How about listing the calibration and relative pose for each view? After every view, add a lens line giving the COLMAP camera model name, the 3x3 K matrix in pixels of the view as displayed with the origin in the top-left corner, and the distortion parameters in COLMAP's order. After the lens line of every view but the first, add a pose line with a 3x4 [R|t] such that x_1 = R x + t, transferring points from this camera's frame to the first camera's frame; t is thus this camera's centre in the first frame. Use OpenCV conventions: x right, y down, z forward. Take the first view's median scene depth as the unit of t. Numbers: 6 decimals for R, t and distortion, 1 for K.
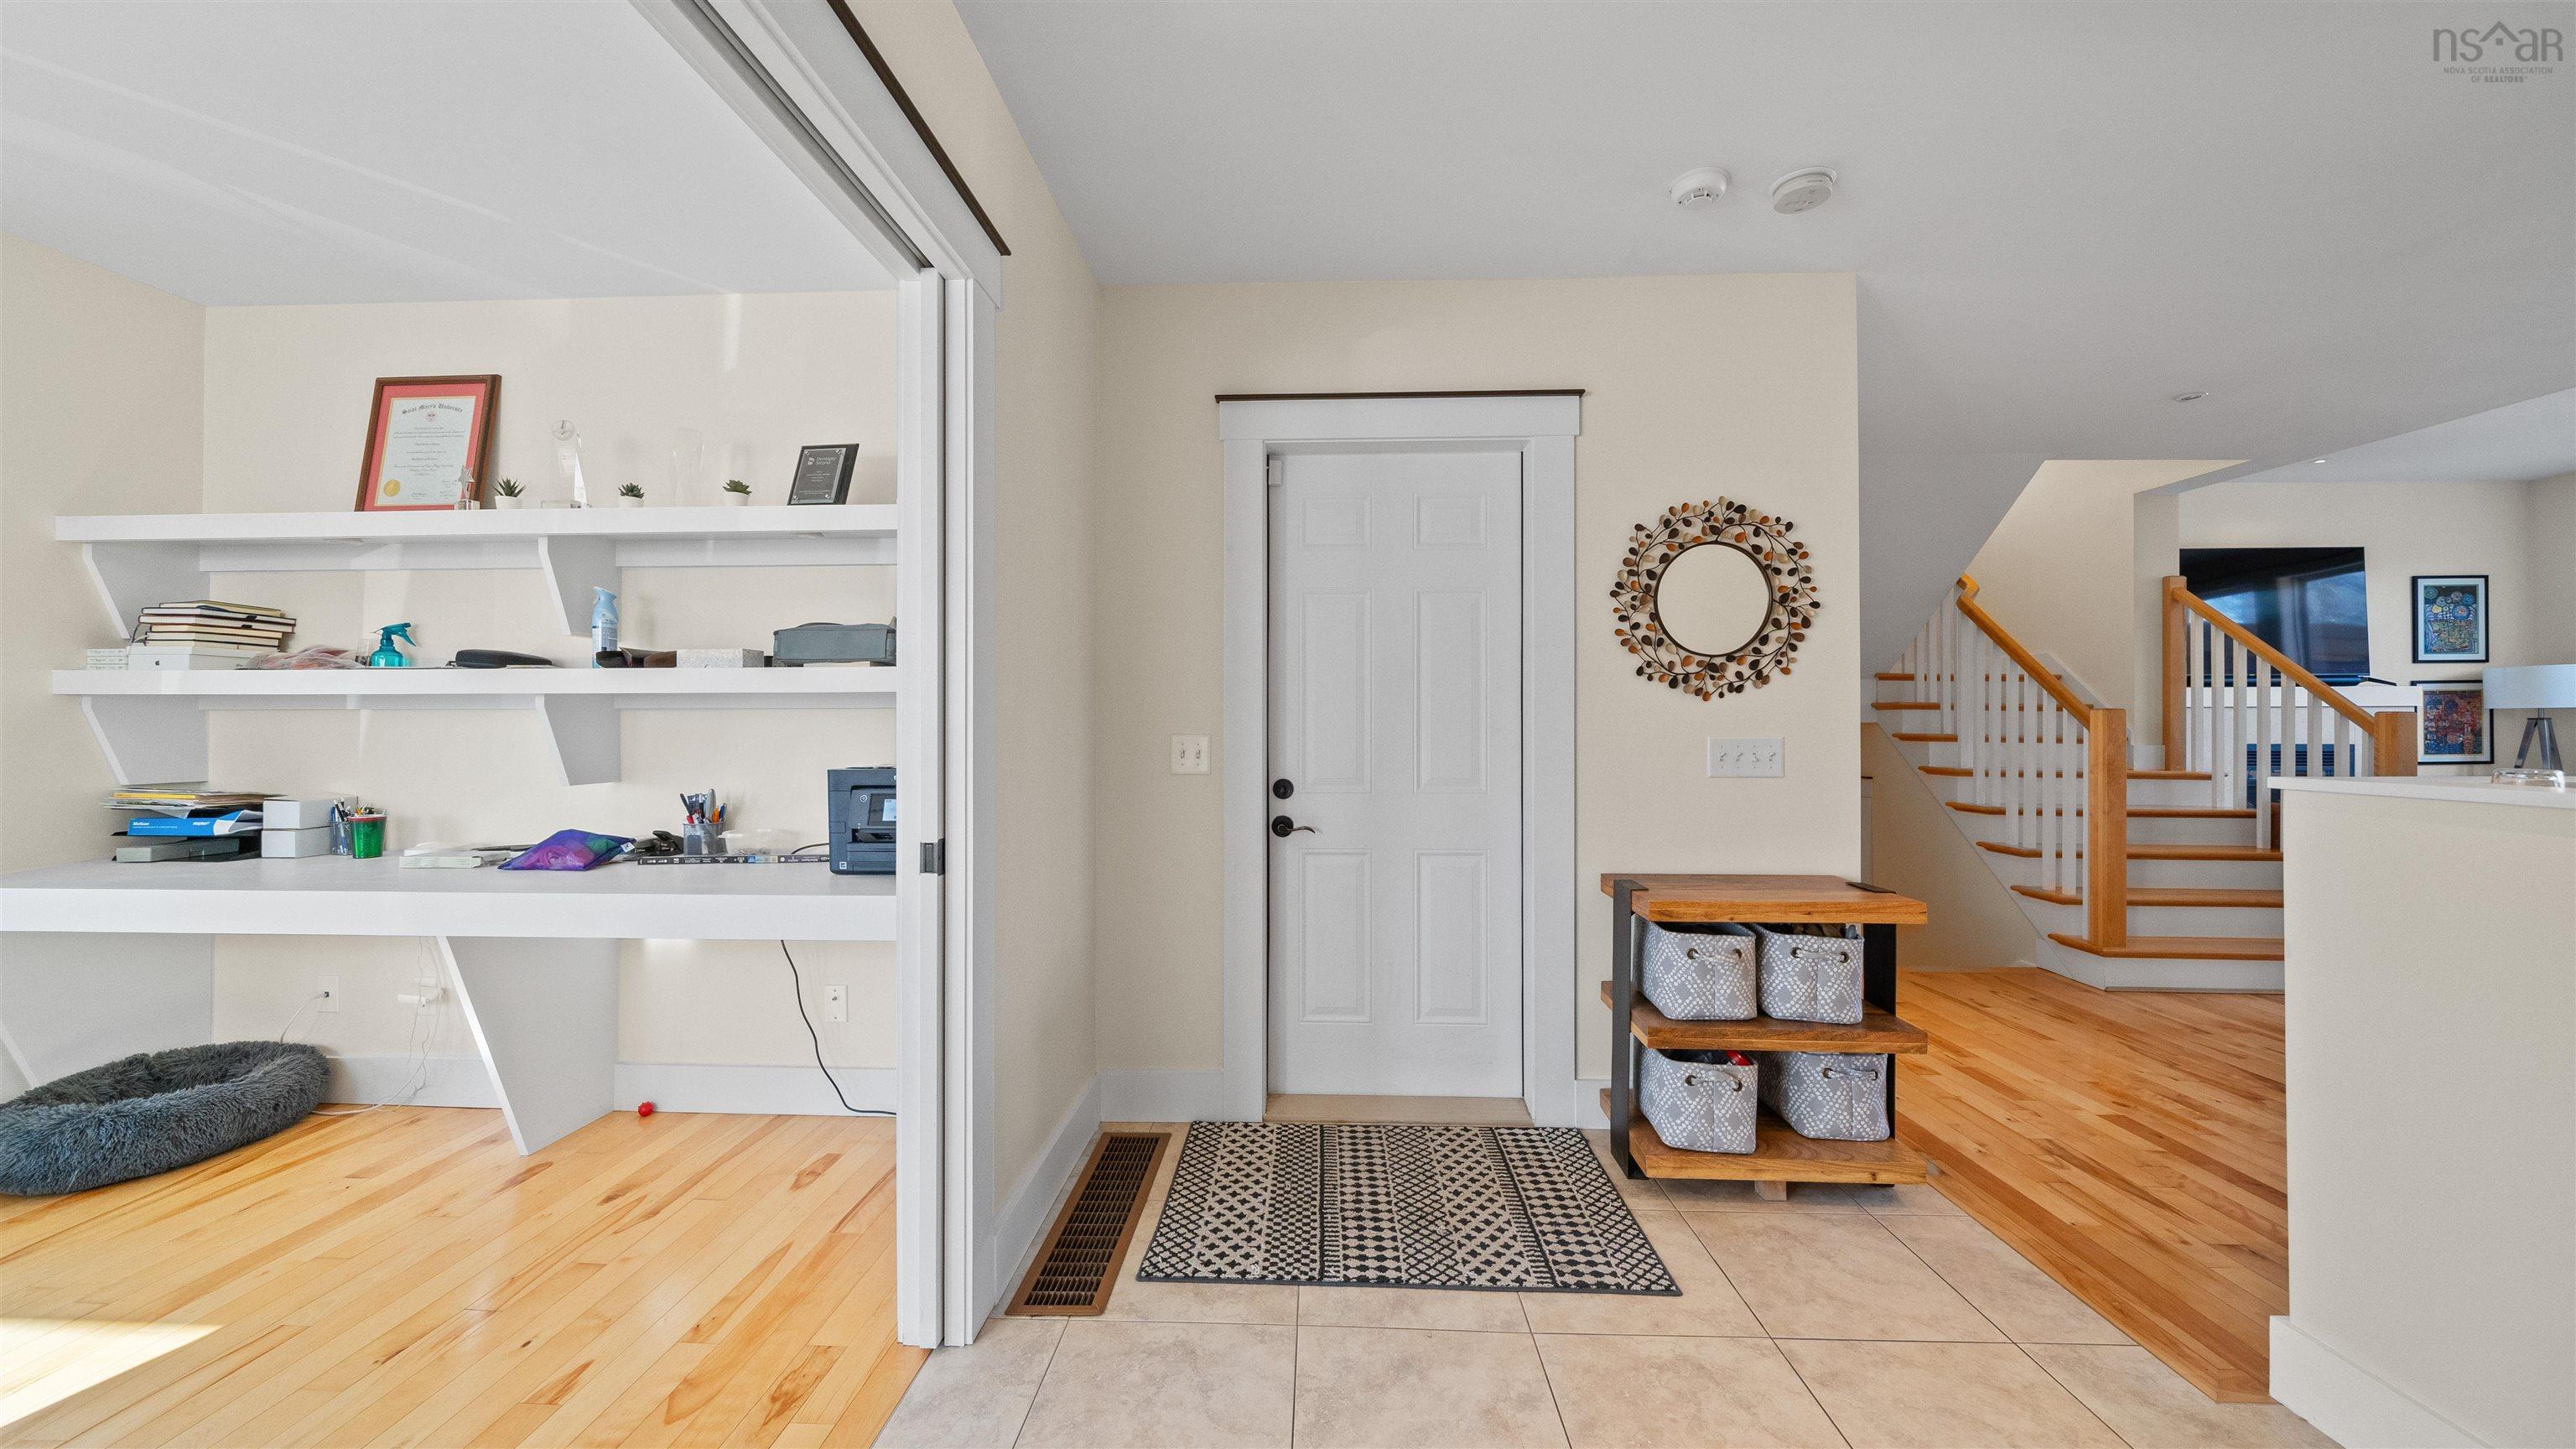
lens RADIAL K [[900.9, 0, 1288.9], [0, 900.9, 718.1], [0, 0, 1]] dist [-0.004672, -0.000046]
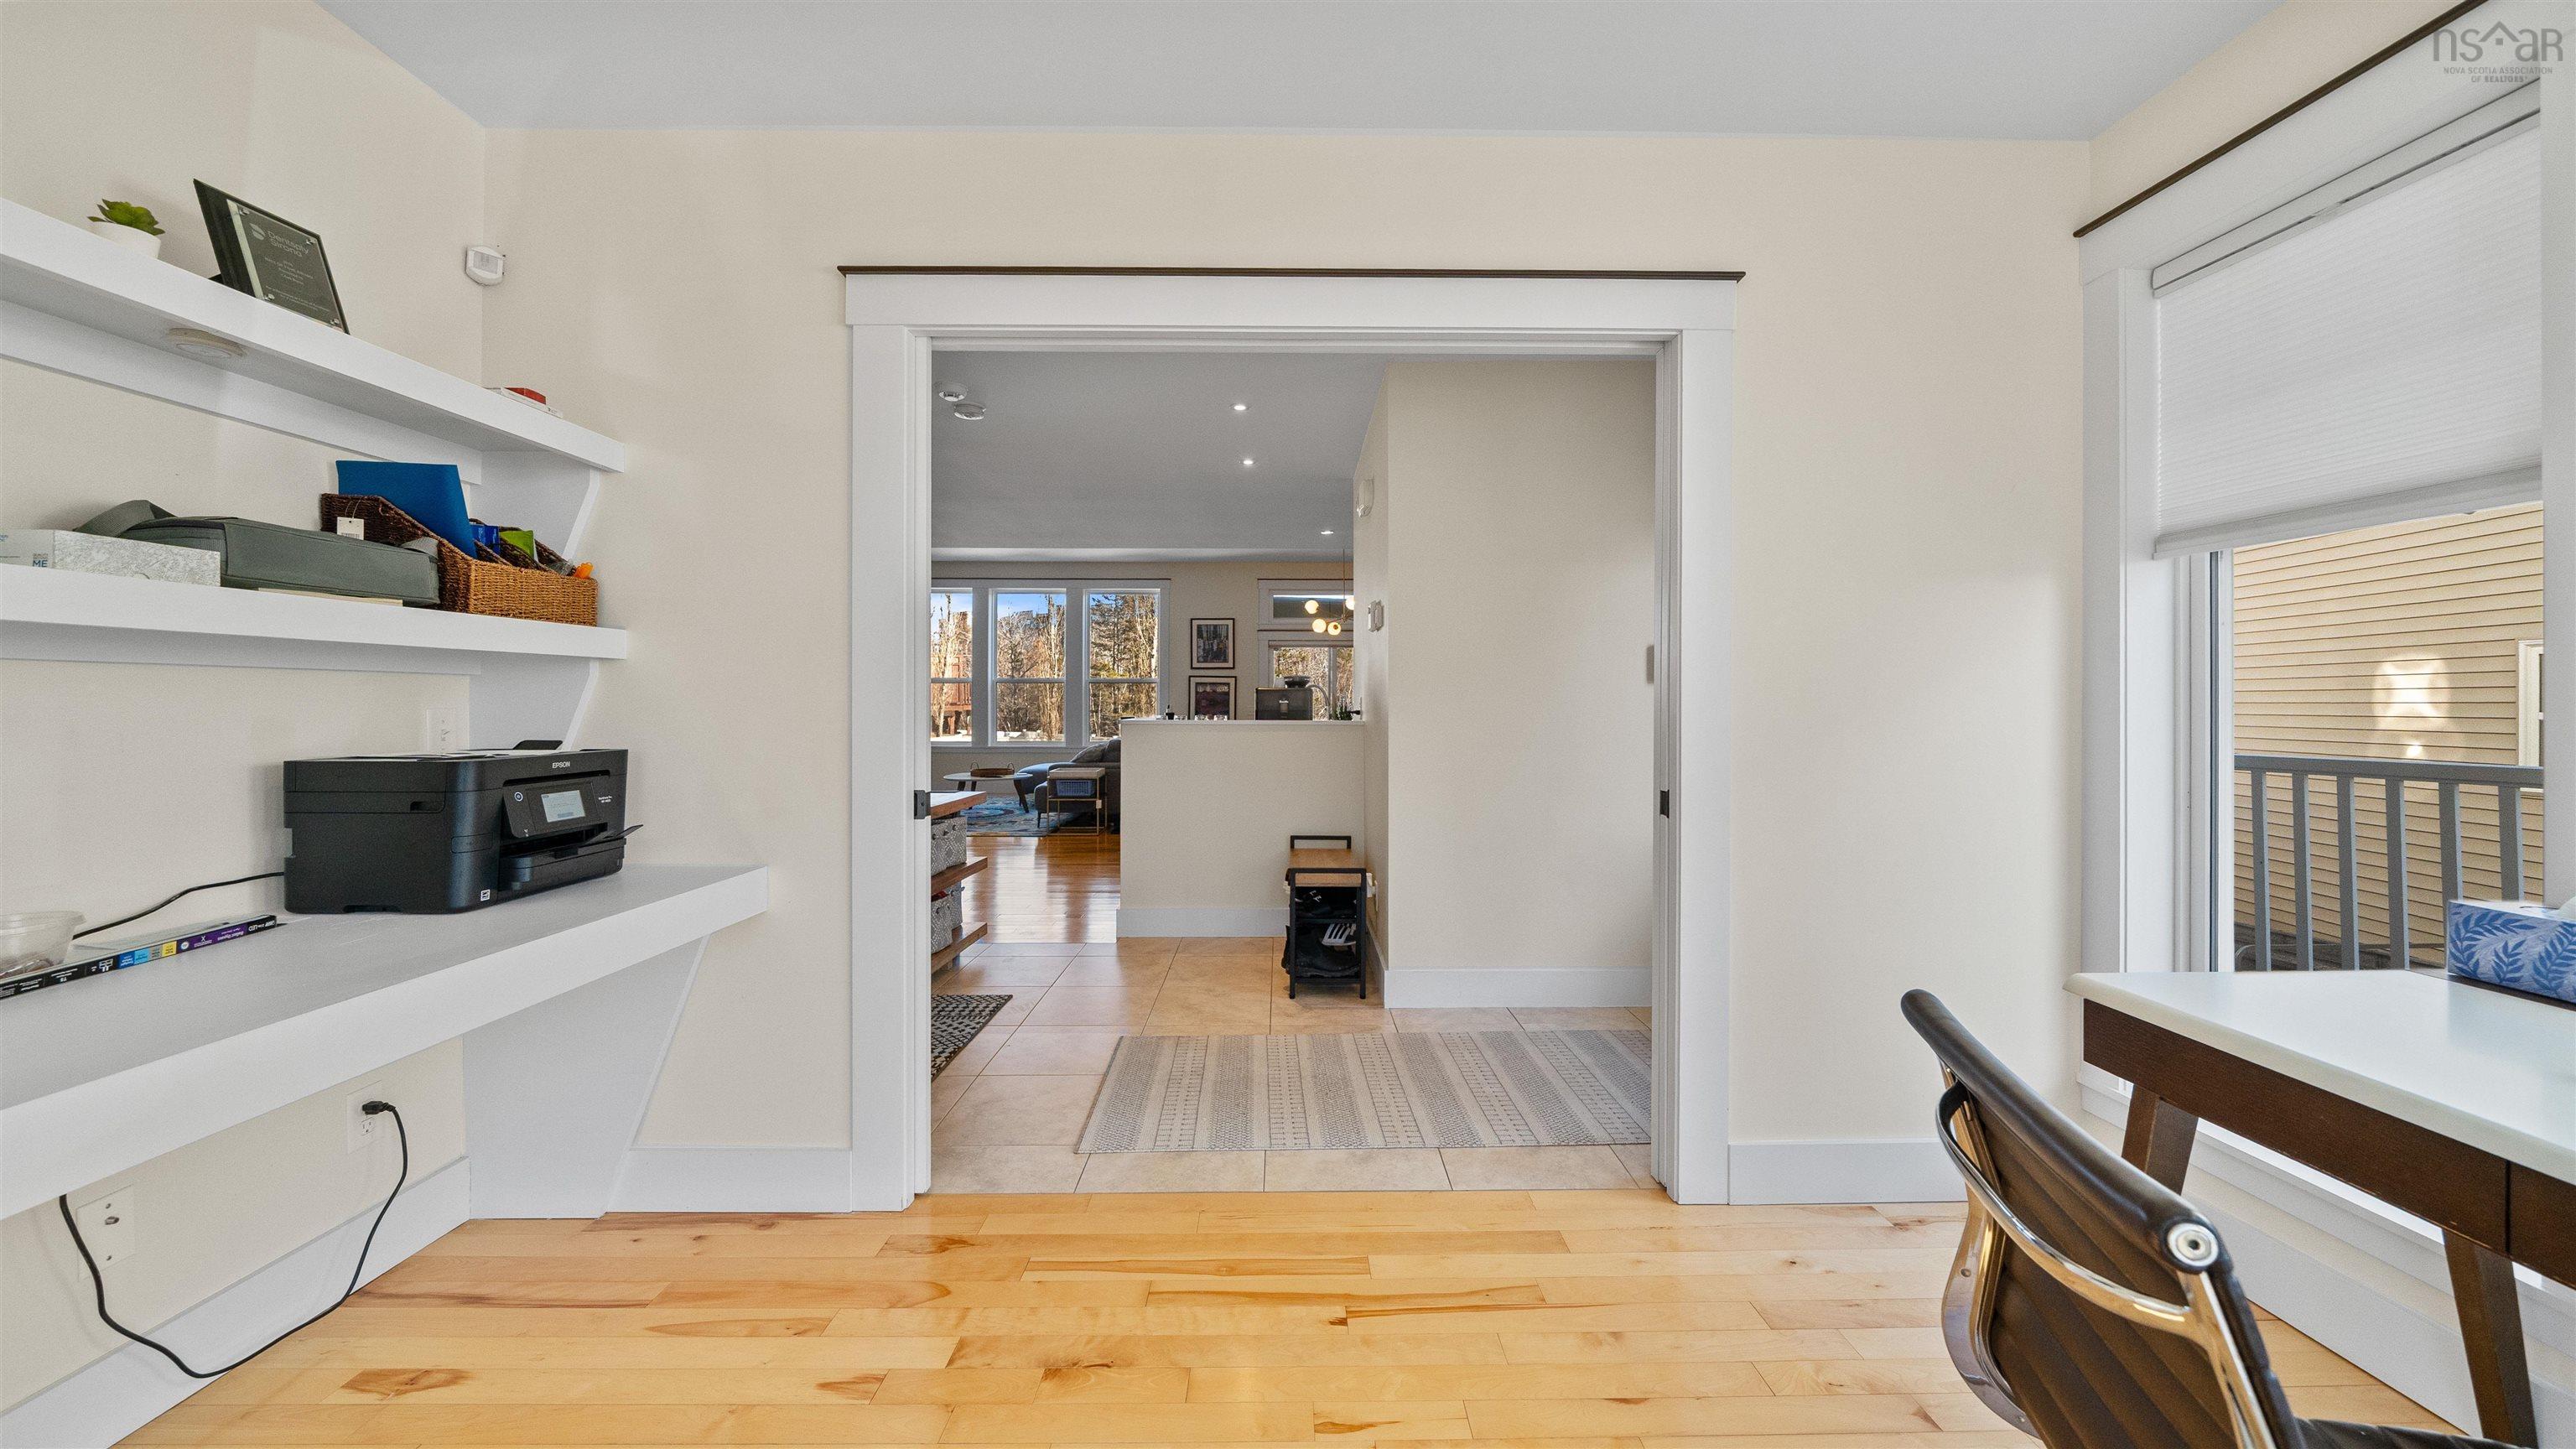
lens RADIAL K [[953.6, 0, 1282.2], [0, 953.6, 702.3], [0, 0, 1]] dist [-0.000260, 0.000010]
pose [[-0.056720, 0.002277, 0.998388, -1.159987], [-0.006308, 0.999977, -0.002639, 0.009810], [-0.998370, -0.006447, -0.056705, 0.379283]]
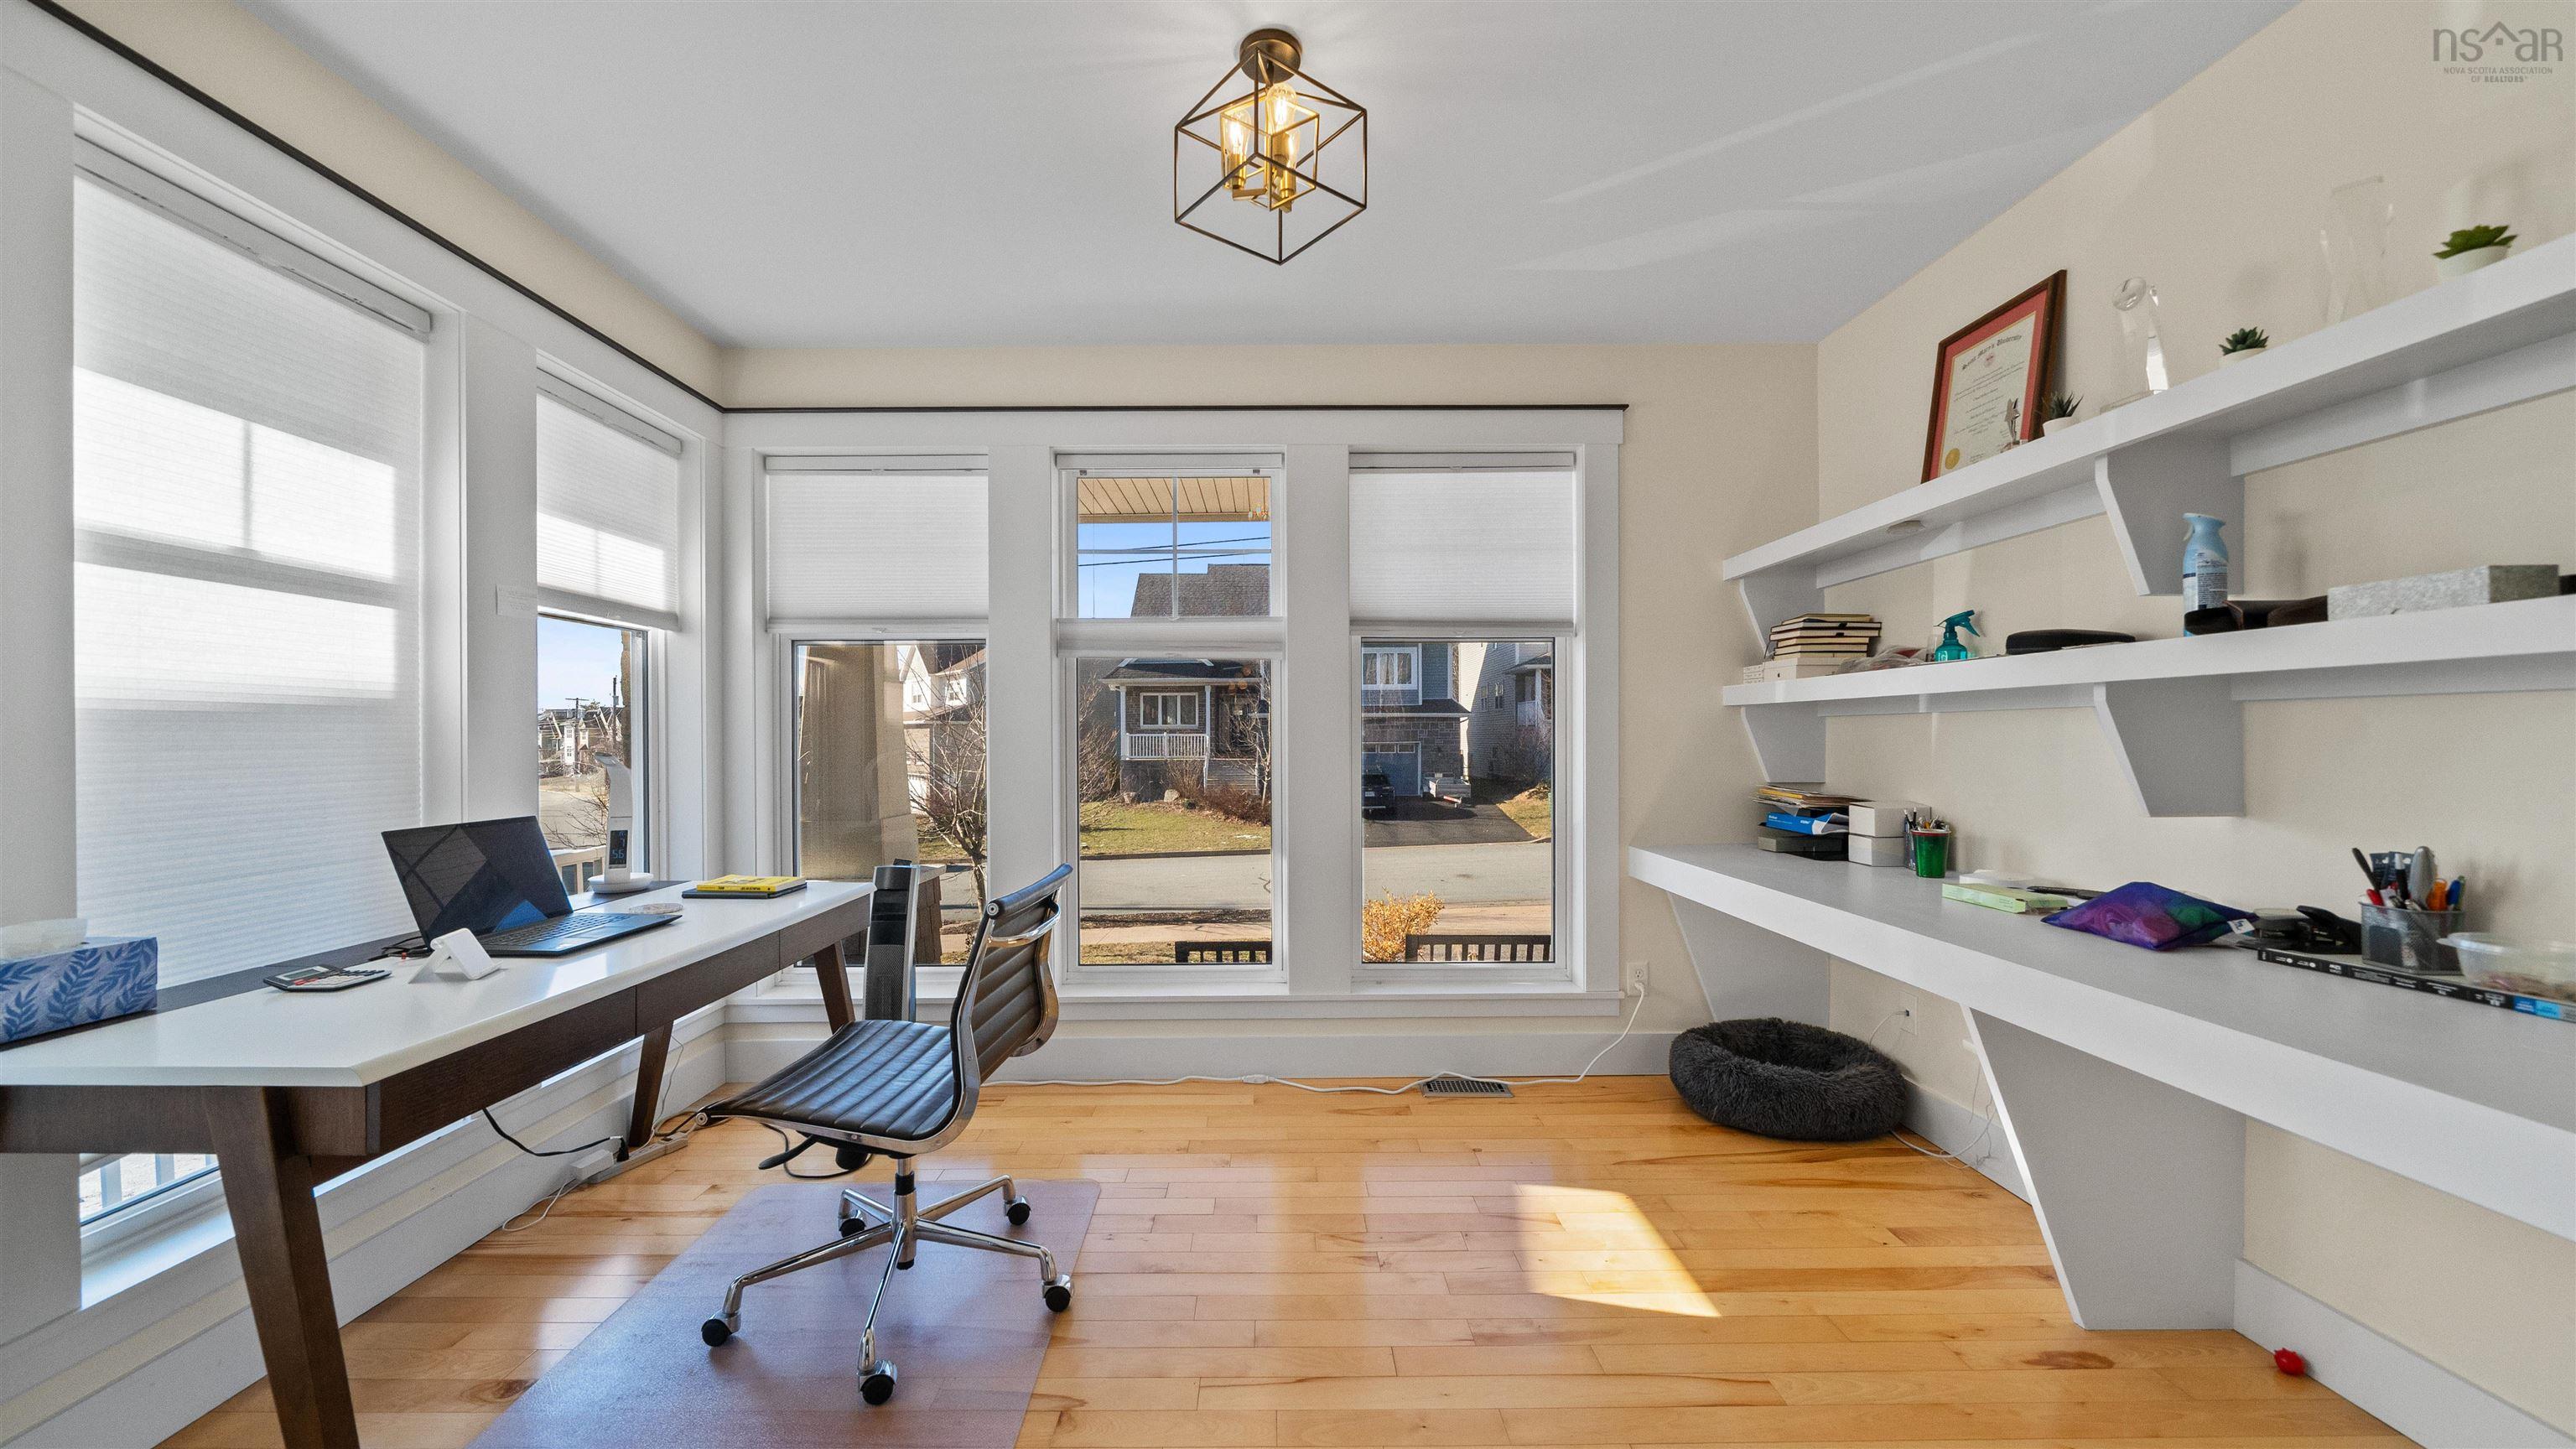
lens RADIAL K [[918.2, 0, 1285.6], [0, 918.2, 734.6], [0, 0, 1]] dist [-0.004644, 0.000212]
pose [[0.048387, -0.000759, -0.998828, -0.144935], [0.009800, 0.999952, -0.000286, 0.007245], [0.998781, -0.009775, 0.048392, 0.317957]]
